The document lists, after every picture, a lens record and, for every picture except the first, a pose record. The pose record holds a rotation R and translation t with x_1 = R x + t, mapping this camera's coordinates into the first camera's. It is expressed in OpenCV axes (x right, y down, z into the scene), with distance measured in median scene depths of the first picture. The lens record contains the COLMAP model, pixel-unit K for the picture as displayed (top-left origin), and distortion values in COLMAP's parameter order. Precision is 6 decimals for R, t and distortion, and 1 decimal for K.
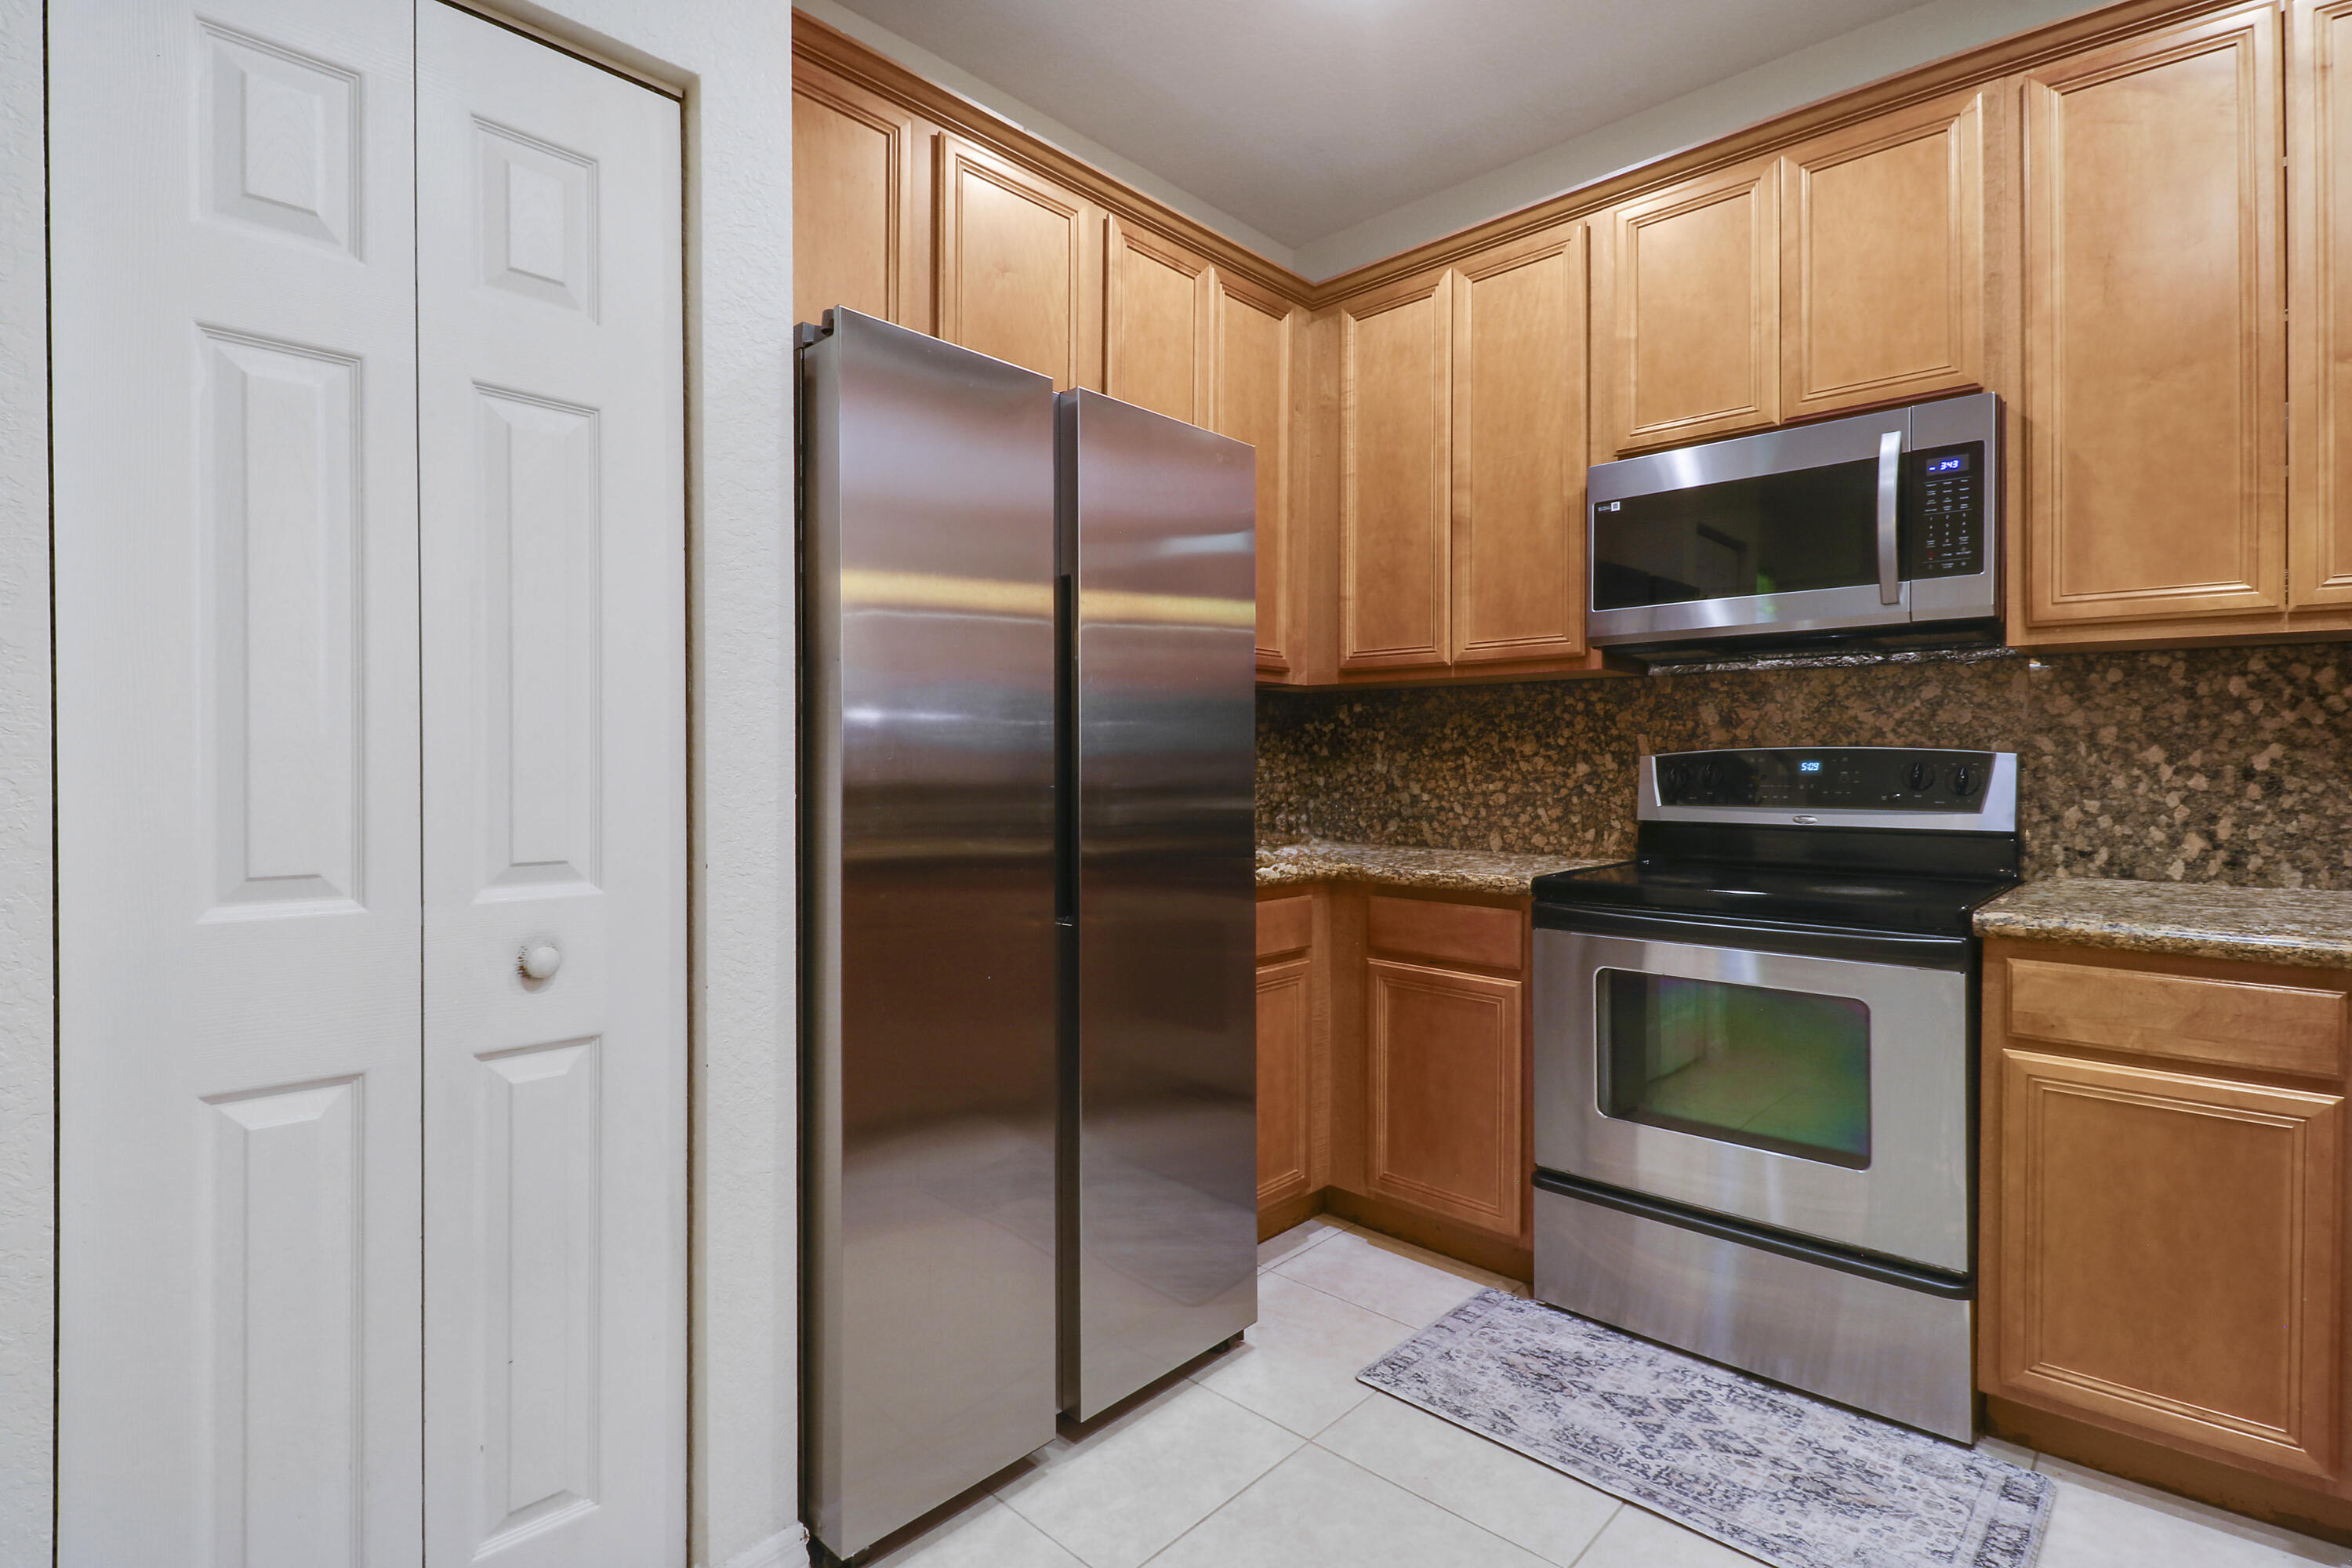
lens RADIAL K [[1103.5, 0, 1163.3], [0, 1103.5, 786.0], [0, 0, 1]] dist [0.003120, -0.008452]
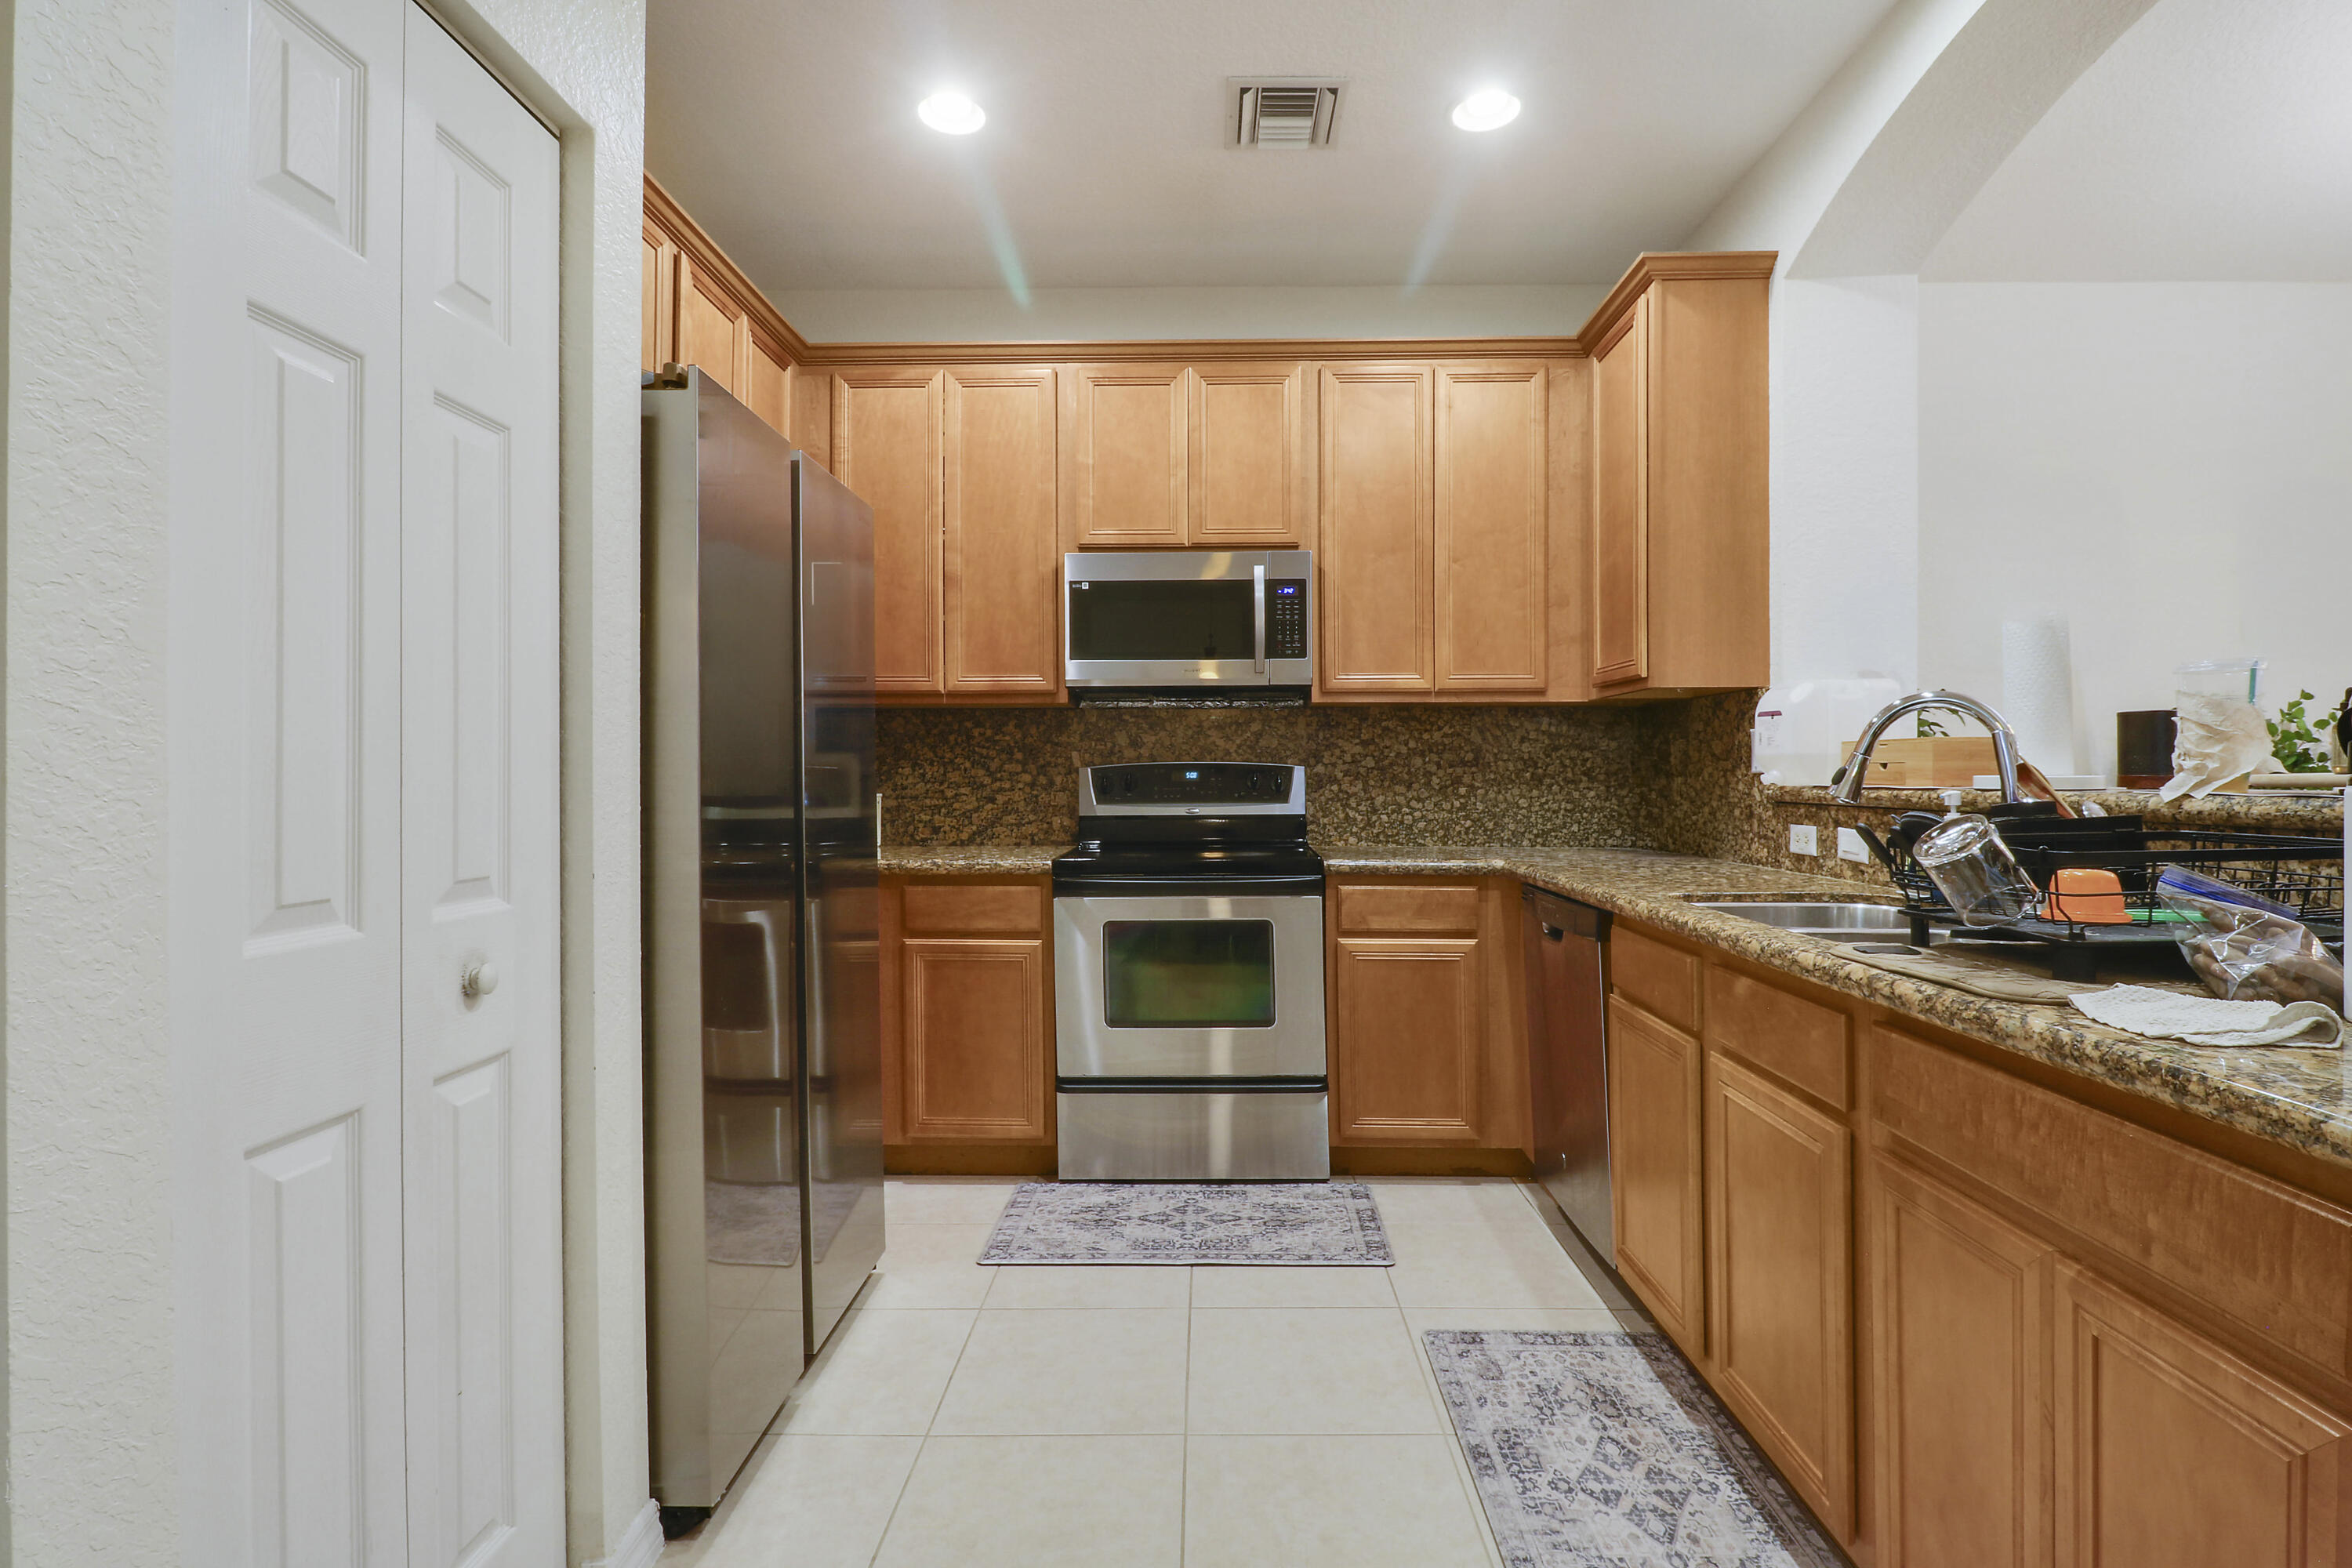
lens RADIAL K [[1103.5, 0, 1180.6], [0, 1103.5, 768.0], [0, 0, 1]] dist [0.003120, -0.008452]
pose [[0.744617, -0.001234, 0.667491, -0.514986], [0.018335, 0.999659, -0.018605, 0.000082], [-0.667240, 0.026092, 0.744385, -0.108569]]
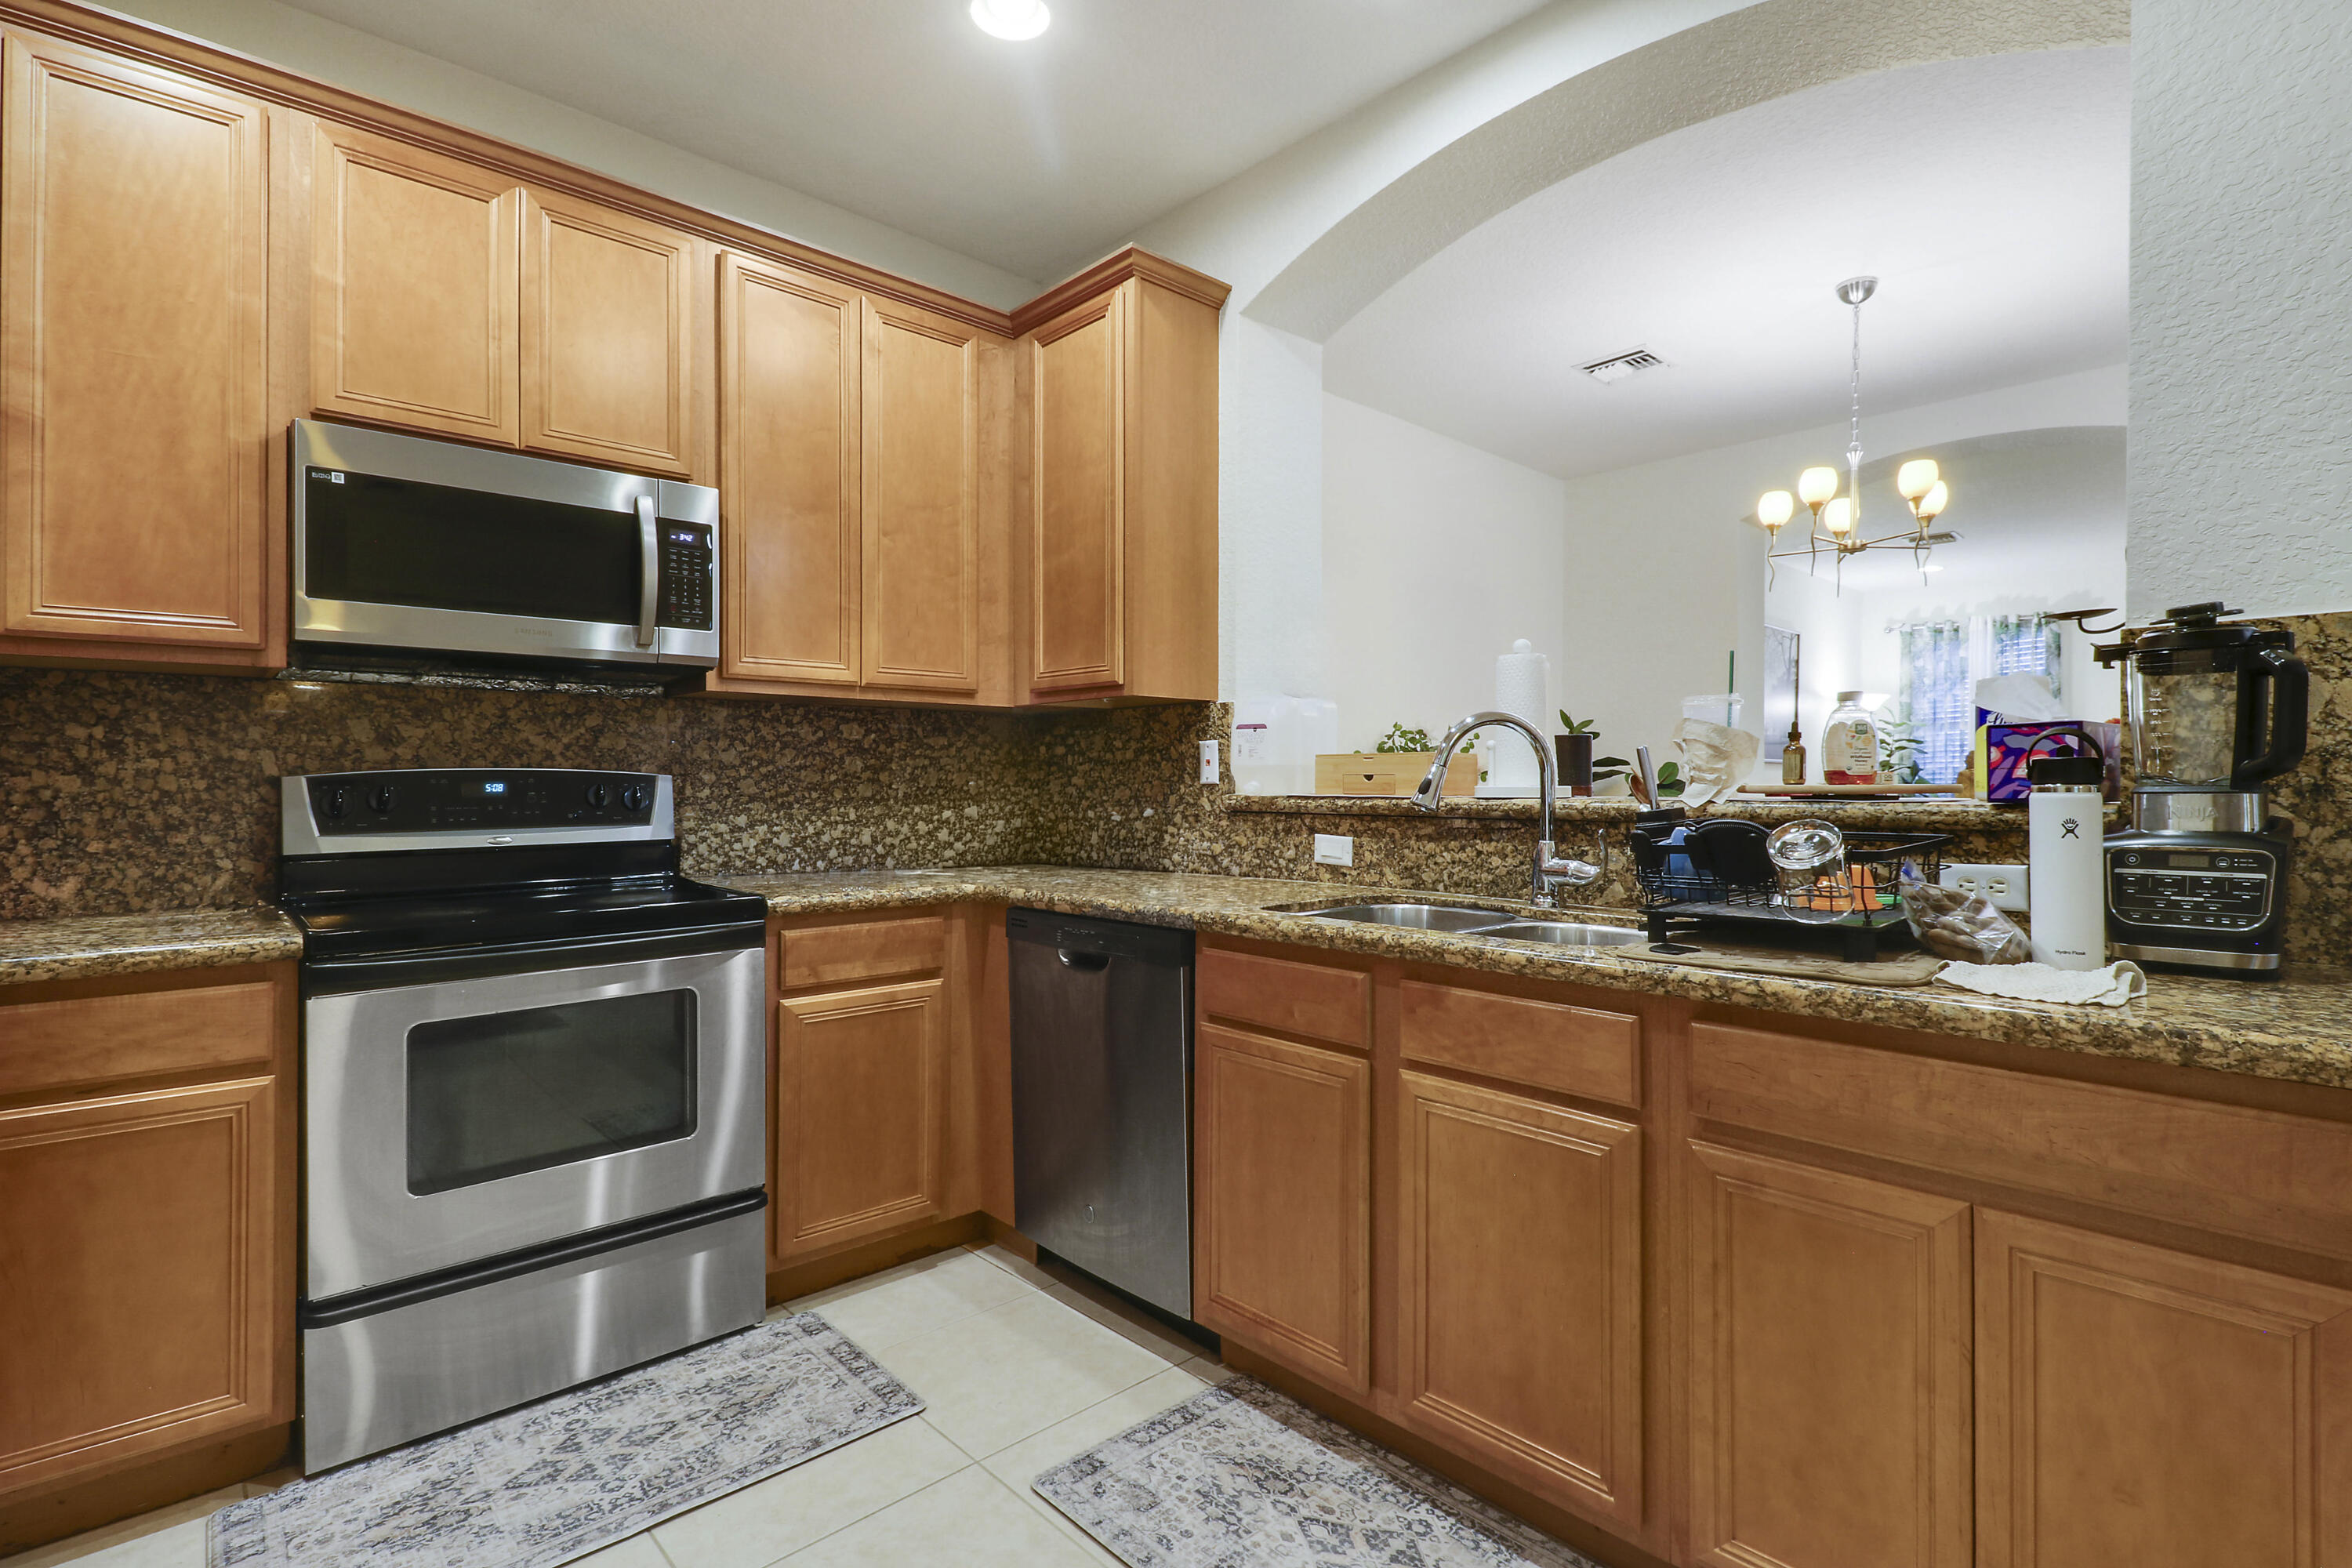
lens RADIAL K [[1103.5, 0, 1223.5], [0, 1103.5, 767.0], [0, 0, 1]] dist [0.003120, -0.008452]
pose [[0.056453, 0.011159, 0.998343, -0.474890], [0.024074, 0.999632, -0.012535, -0.009585], [-0.998115, 0.024742, 0.056164, 0.356464]]
